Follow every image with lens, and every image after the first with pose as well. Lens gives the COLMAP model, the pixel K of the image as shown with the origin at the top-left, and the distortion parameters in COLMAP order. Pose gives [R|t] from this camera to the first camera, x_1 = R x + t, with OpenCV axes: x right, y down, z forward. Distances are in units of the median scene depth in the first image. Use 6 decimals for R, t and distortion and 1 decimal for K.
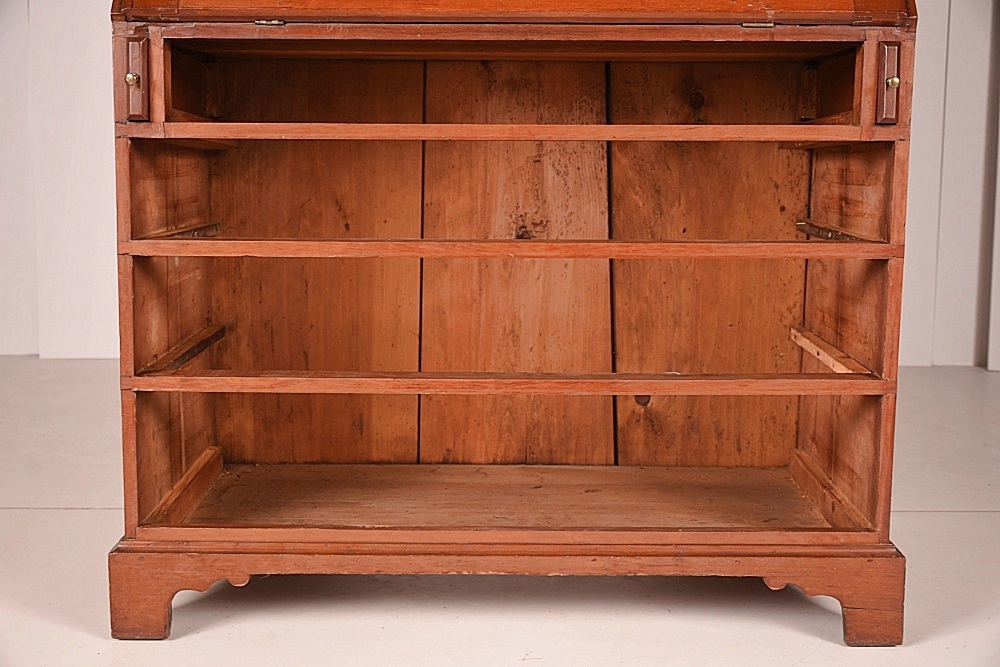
lens RADIAL K [[1524.4, 0, 502.7], [0, 1524.4, 336.0], [0, 0, 1]] dist [-0.028925, 0.000000]
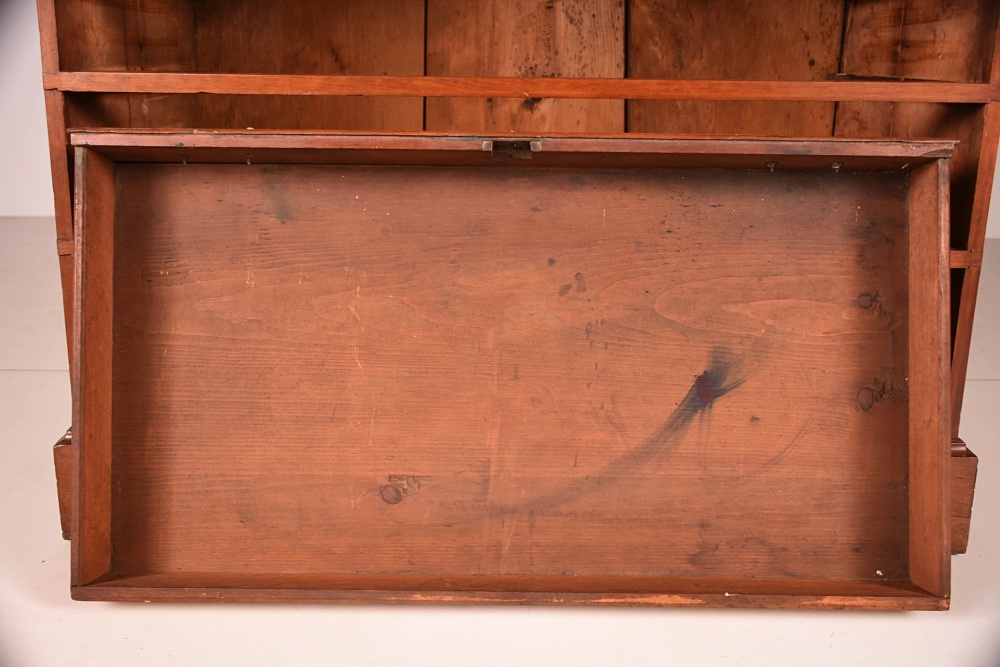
lens RADIAL K [[1088.9, 0, 503.3], [0, 1088.9, 343.7], [0, 0, 1]] dist [-0.005399, 0.000000]
pose [[0.999966, 0.007663, 0.002931, -0.005561], [-0.007969, 0.992156, 0.124753, 0.005483], [-0.001952, -0.124772, 0.992184, 0.319632]]
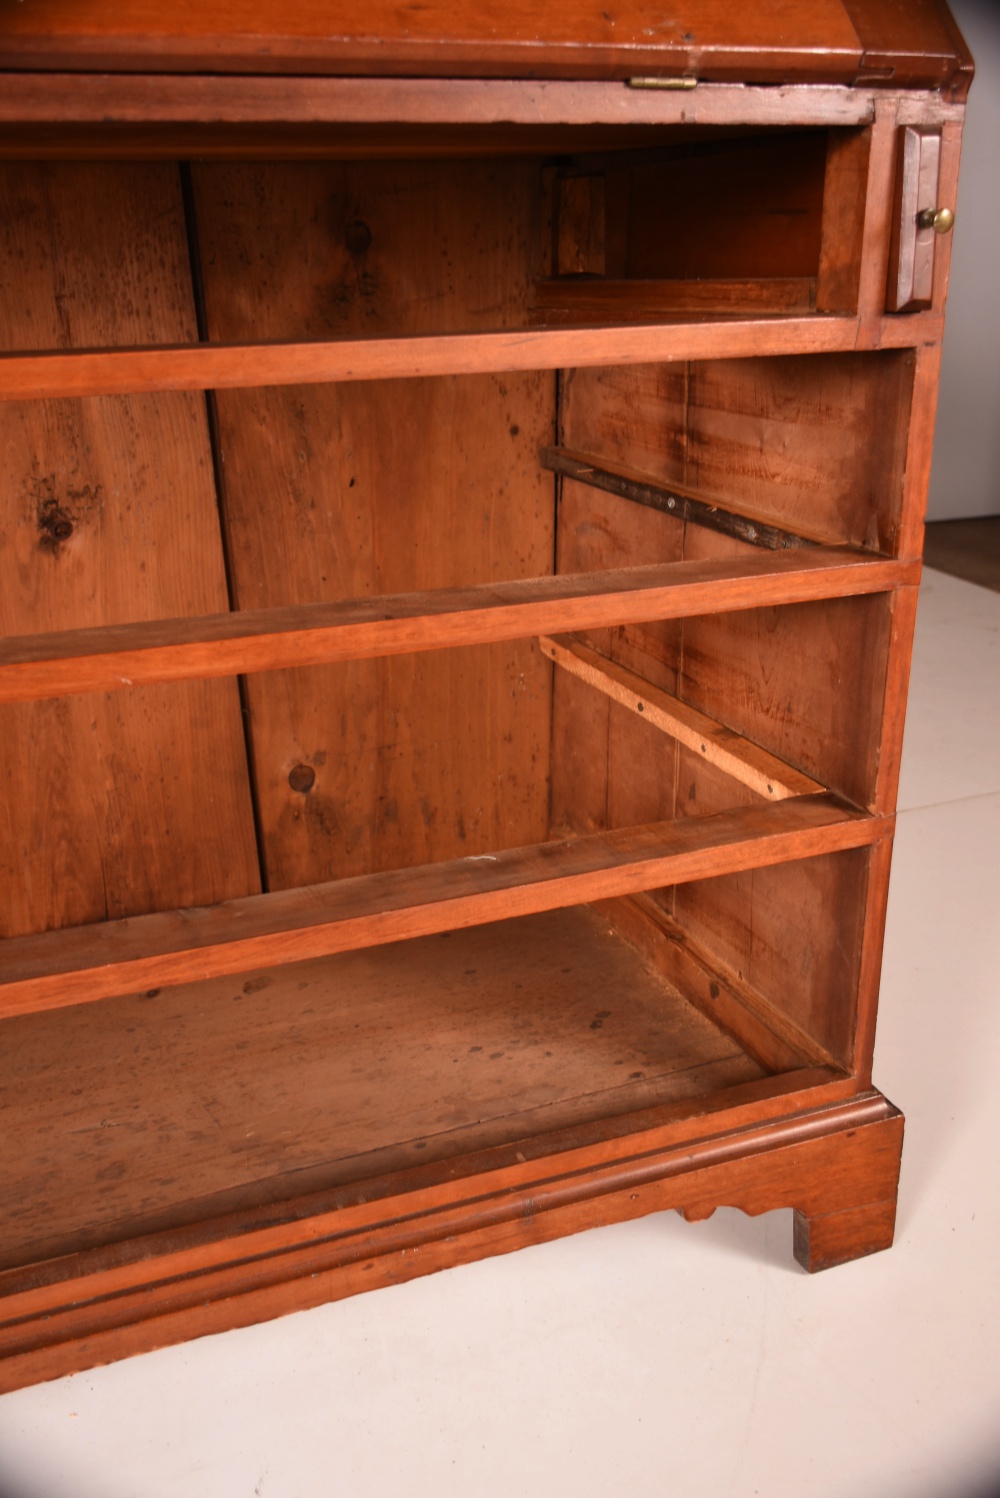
lens RADIAL K [[1486.5, 0, 499.2], [0, 1486.5, 744.4], [0, 0, 1]] dist [-0.005022, 0.000000]
pose [[0.925536, -0.143946, 0.350231, -0.034398], [0.067095, 0.972633, 0.222447, -0.093778], [-0.372667, -0.182384, 0.909866, 0.473353]]
